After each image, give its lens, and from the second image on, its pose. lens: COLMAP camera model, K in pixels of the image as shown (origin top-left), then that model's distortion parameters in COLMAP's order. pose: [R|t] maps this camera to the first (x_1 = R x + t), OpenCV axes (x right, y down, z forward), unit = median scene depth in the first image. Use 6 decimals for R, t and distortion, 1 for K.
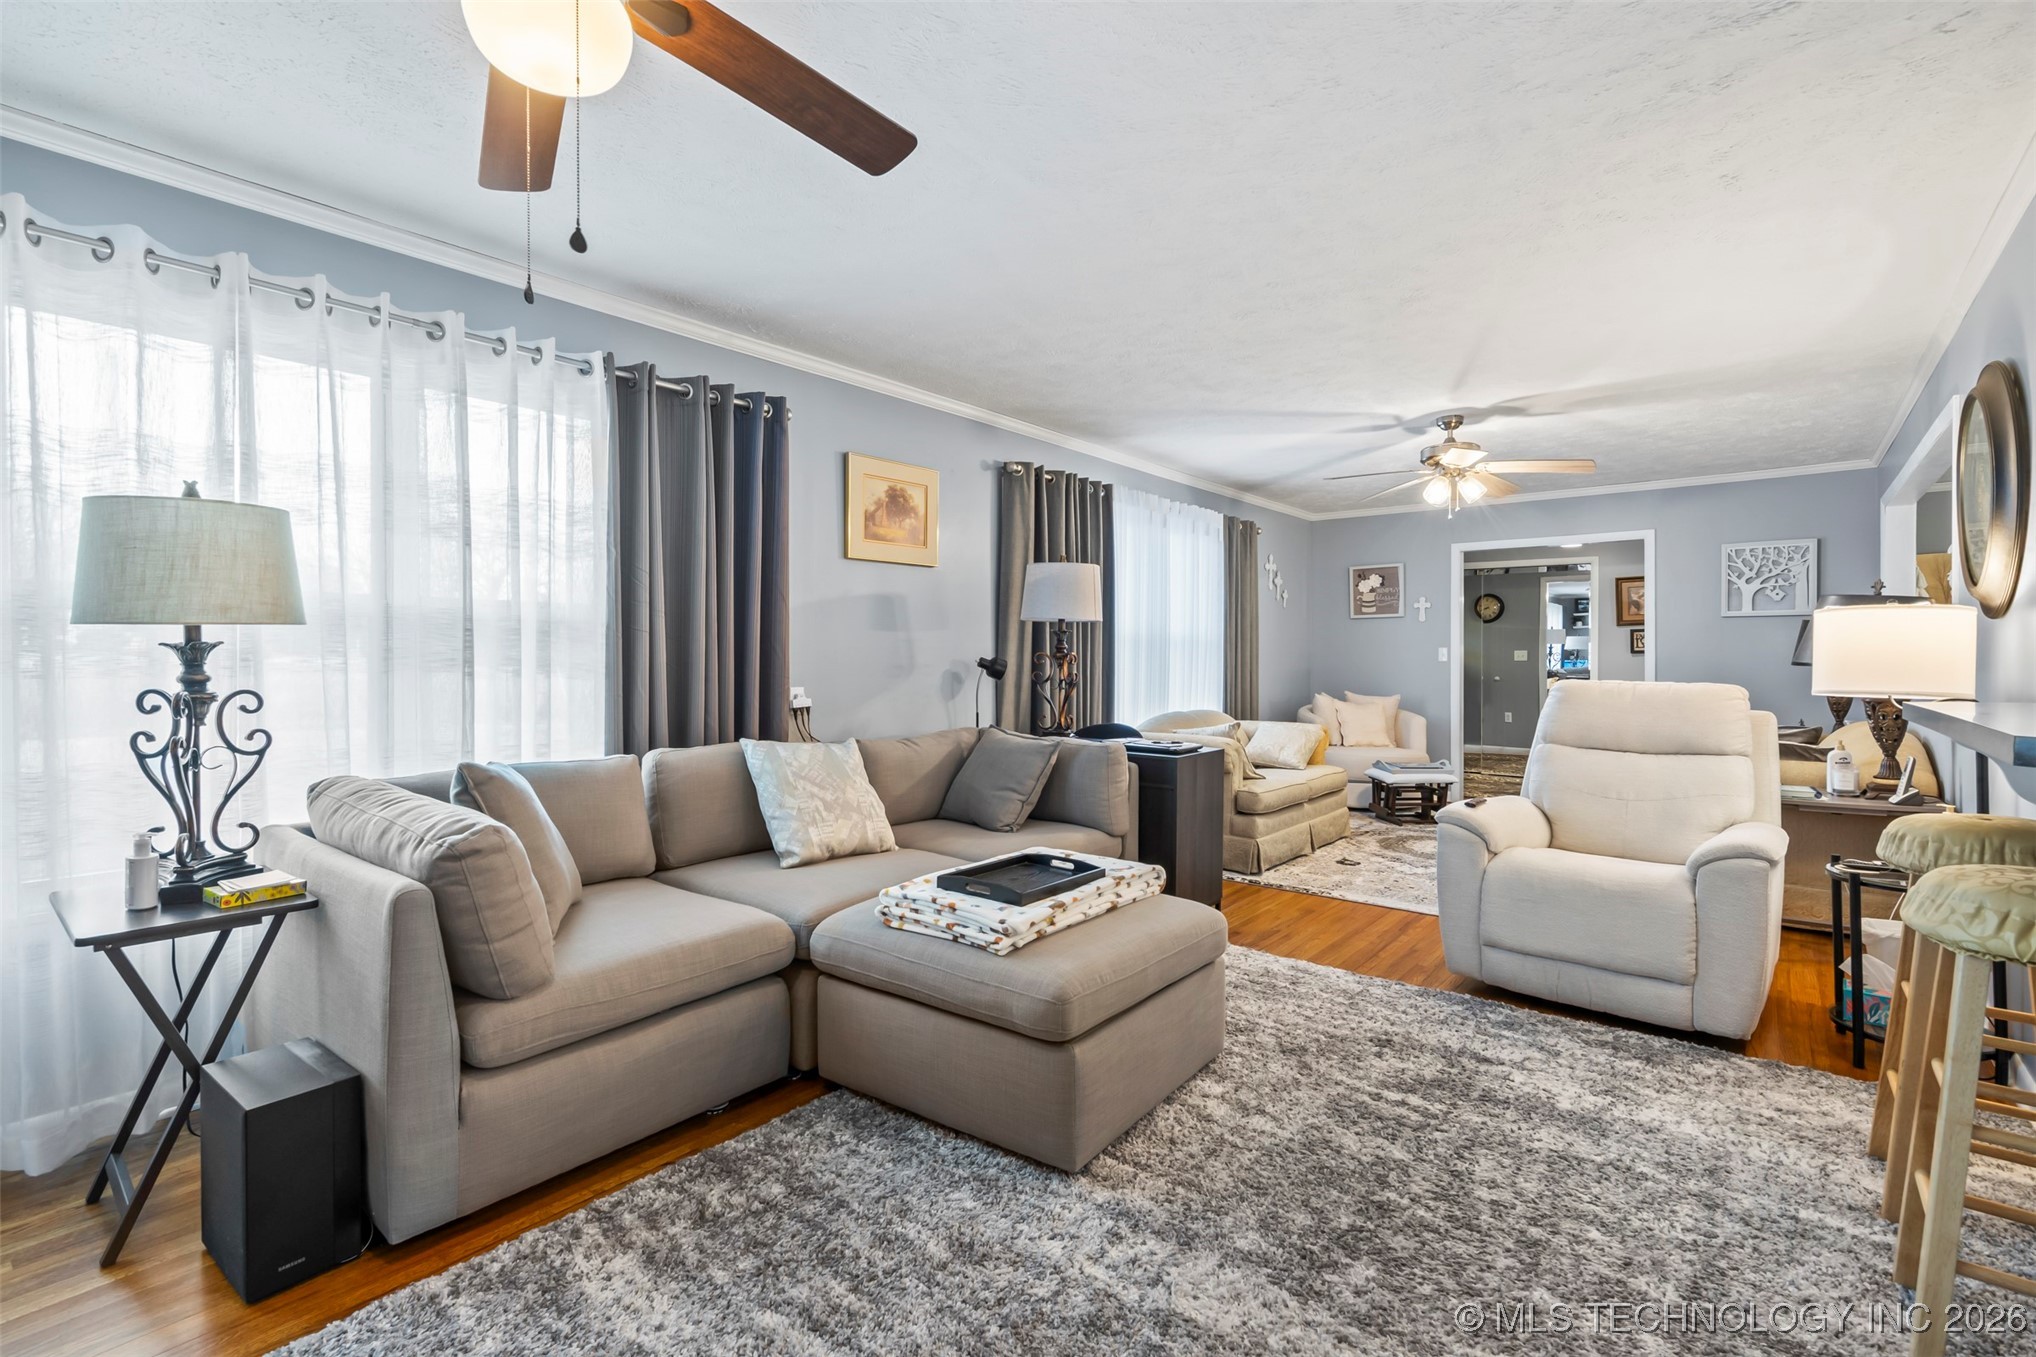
lens RADIAL K [[928.6, 0, 1013.2], [0, 928.6, 661.2], [0, 0, 1]] dist [-0.005254, 0.001037]
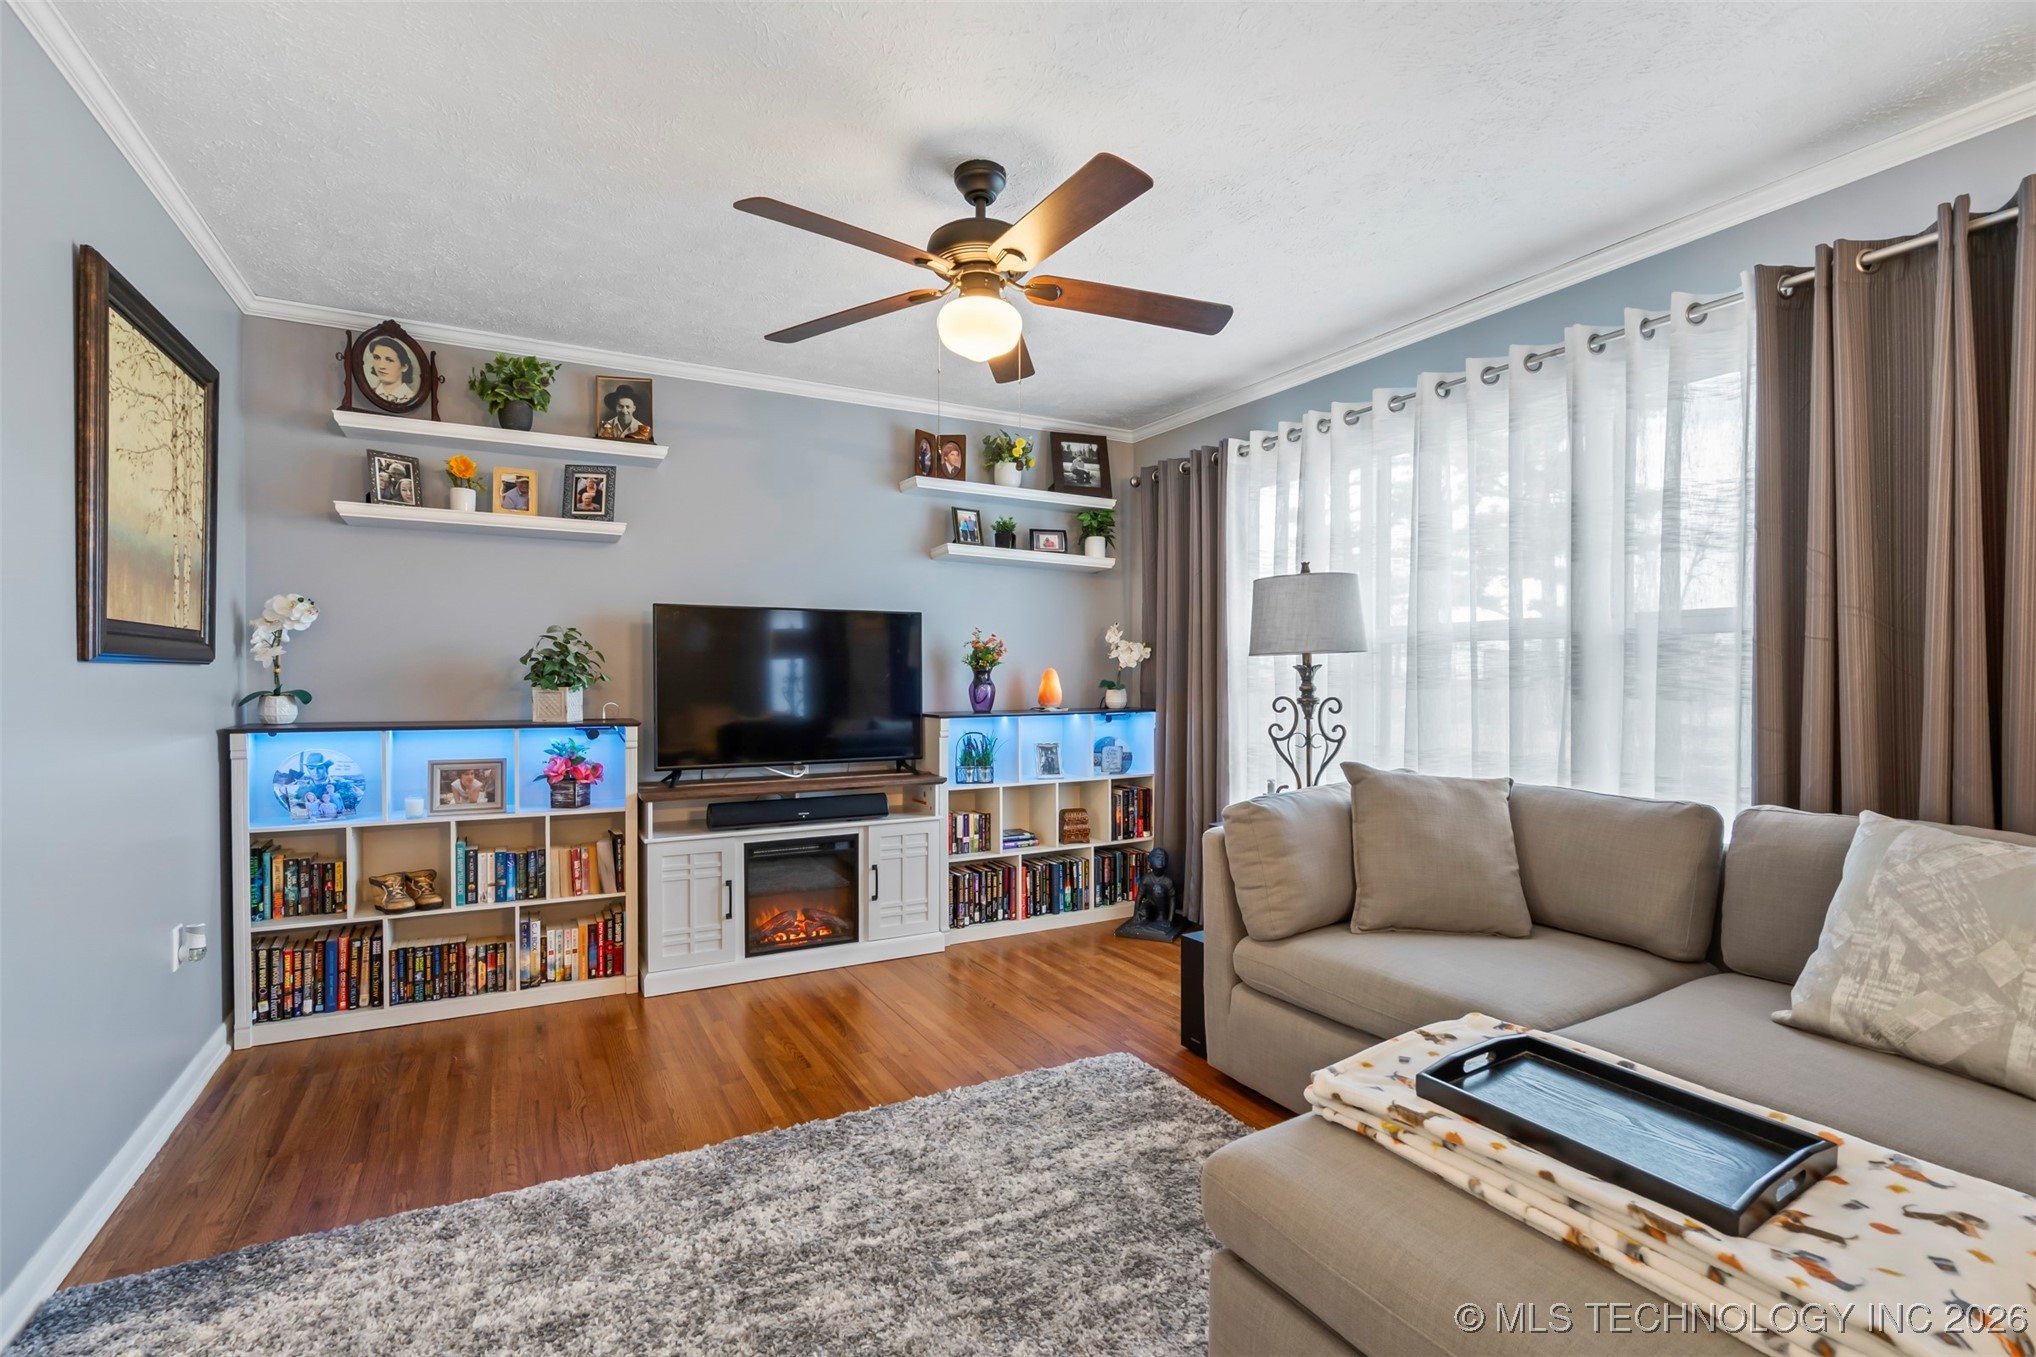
lens RADIAL K [[928.6, 0, 1011.1], [0, 928.6, 680.8], [0, 0, 1]] dist [-0.005254, 0.001037]
pose [[-0.369744, 0.012136, -0.929054, 0.664328], [-0.004421, 0.999880, 0.014821, -0.013155], [0.929123, 0.009587, -0.369646, 0.977500]]
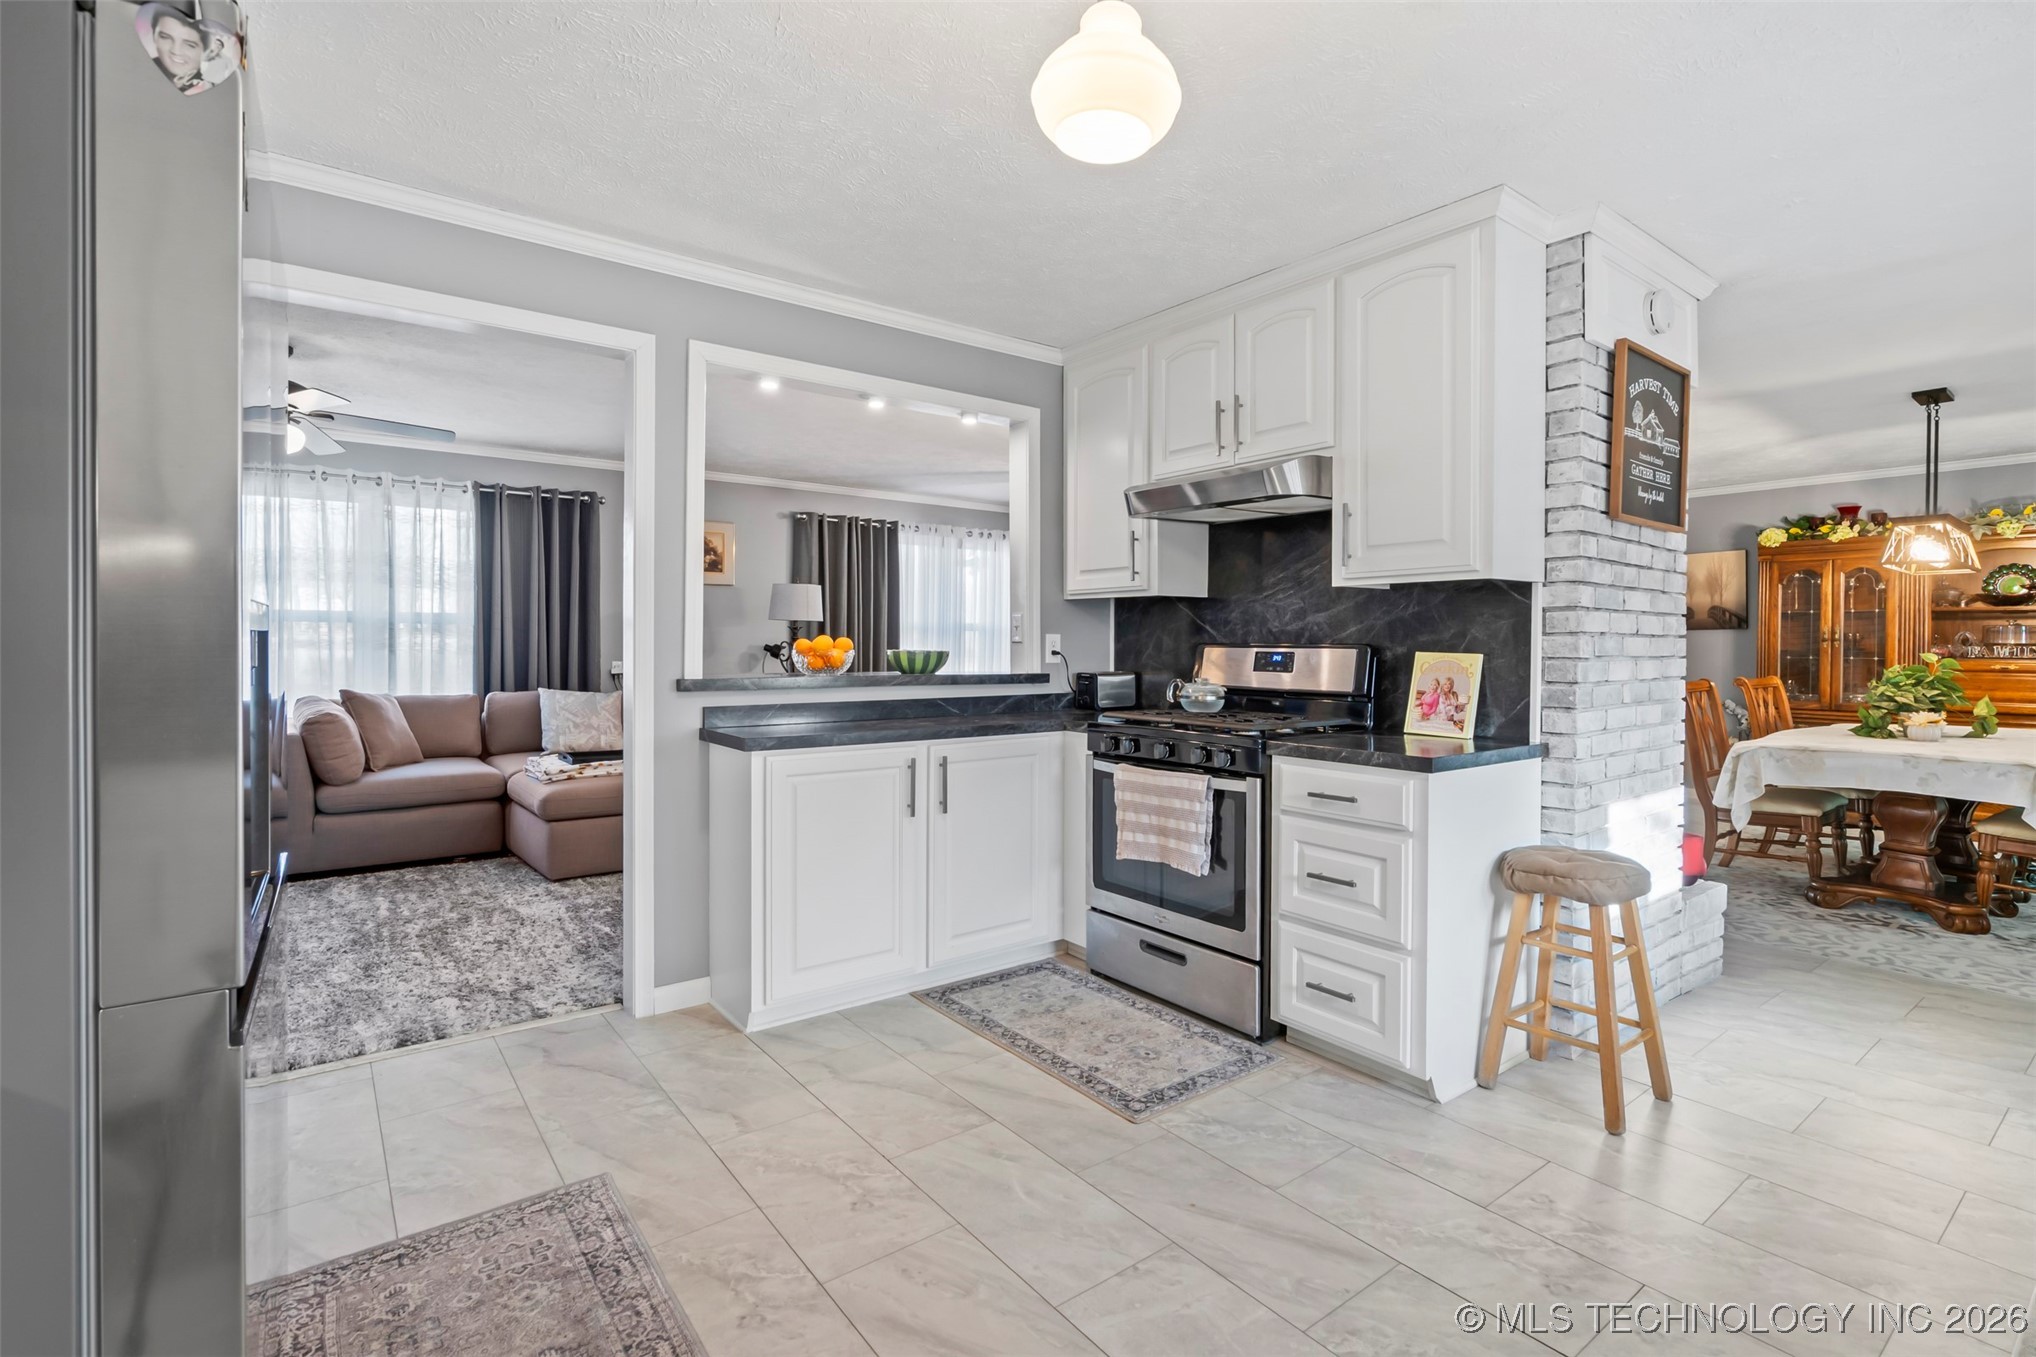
lens RADIAL K [[928.6, 0, 1010.7], [0, 928.6, 645.7], [0, 0, 1]] dist [-0.005254, 0.001037]
pose [[0.972208, 0.006853, -0.234020, 1.439920], [-0.007083, 0.999975, -0.000140, -0.008501], [0.234013, 0.001794, 0.972232, -0.774383]]
